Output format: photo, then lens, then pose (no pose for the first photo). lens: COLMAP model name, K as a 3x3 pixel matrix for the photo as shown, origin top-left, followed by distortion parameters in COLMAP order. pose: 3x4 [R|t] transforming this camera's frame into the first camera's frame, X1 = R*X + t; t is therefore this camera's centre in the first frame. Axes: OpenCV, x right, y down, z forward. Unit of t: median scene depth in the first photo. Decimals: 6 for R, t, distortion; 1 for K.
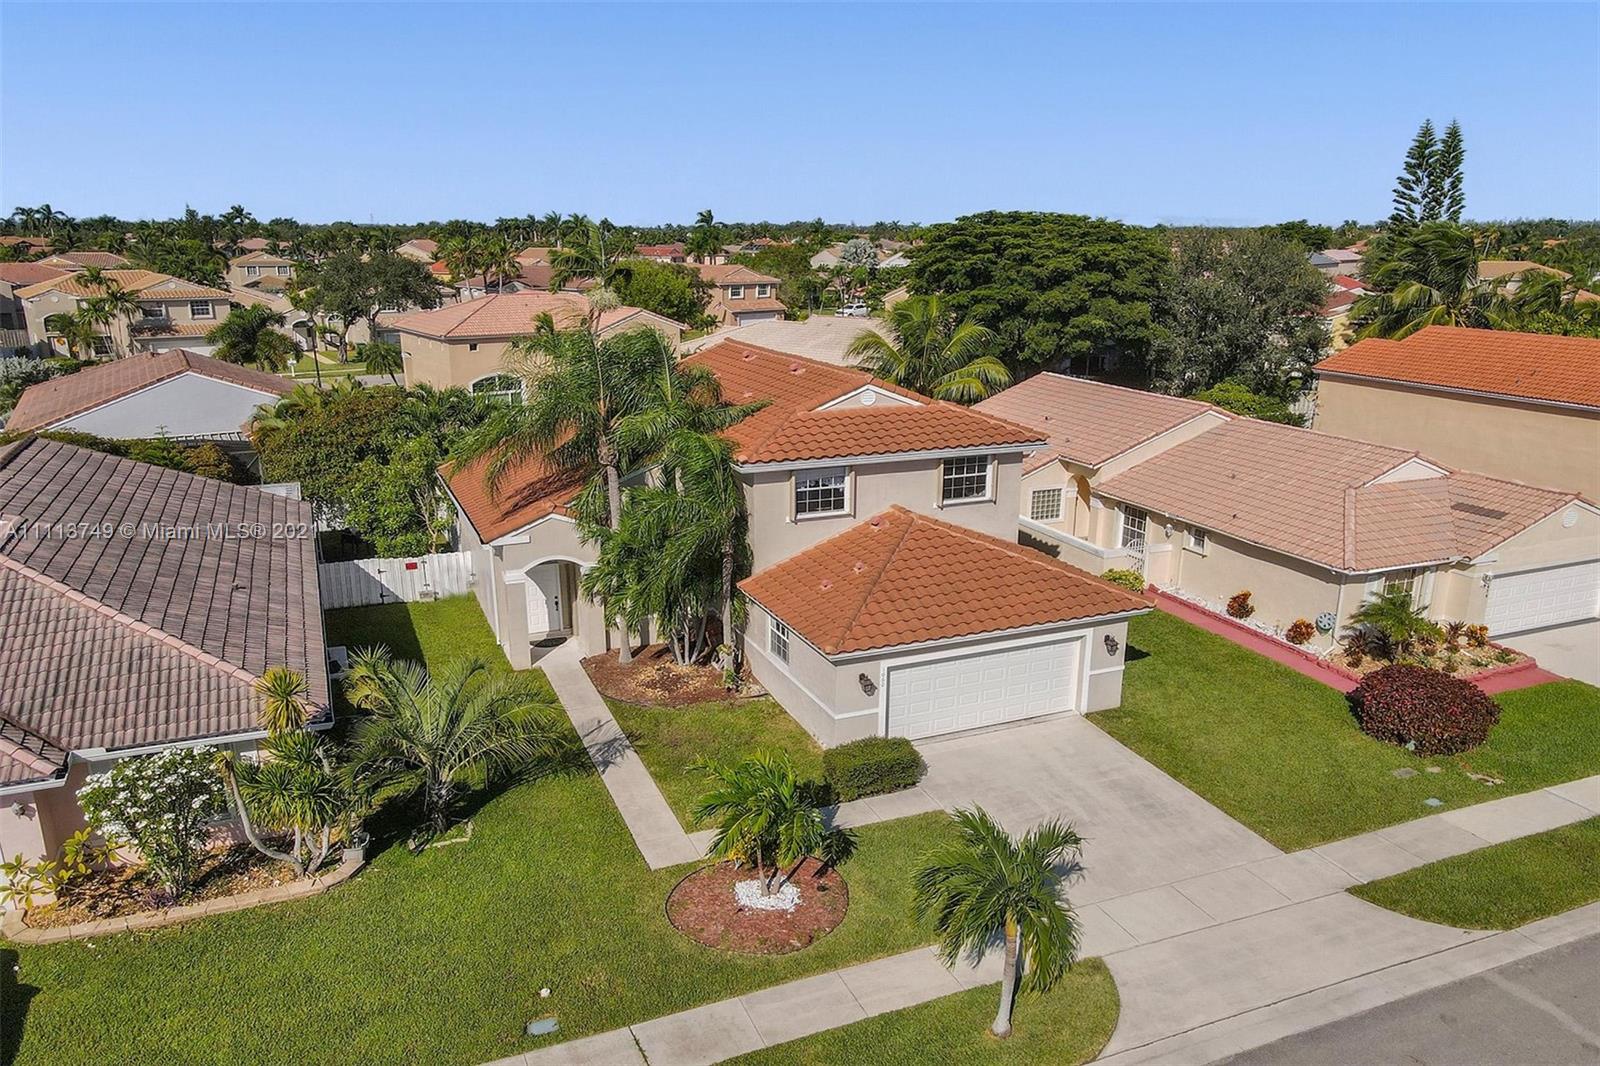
lens RADIAL K [[1111.8, 0, 808.2], [0, 1111.8, 521.9], [0, 0, 1]] dist [0.017357, 0.003231]
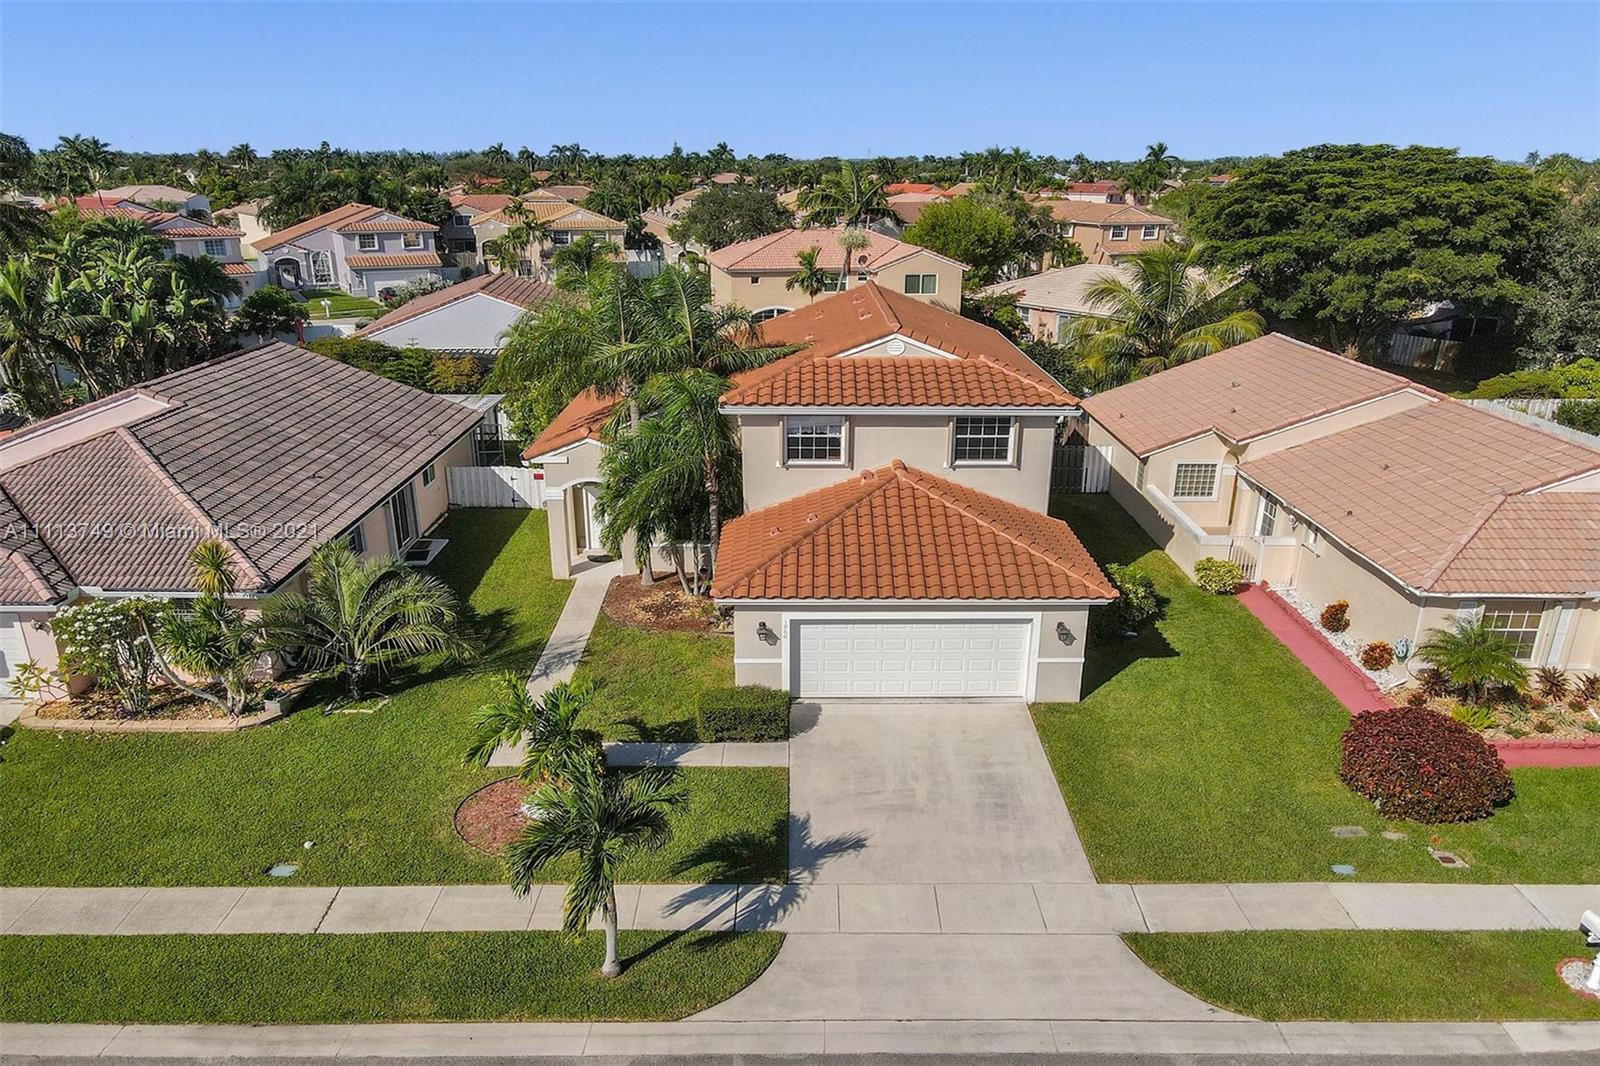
lens RADIAL K [[1111.8, 0, 813.0], [0, 1111.8, 538.7], [0, 0, 1]] dist [0.017357, 0.003231]
pose [[0.931098, 0.117742, -0.345243, 0.339385], [-0.094440, 0.992012, 0.083620, -0.020798], [0.352331, -0.045254, 0.934781, 0.067454]]
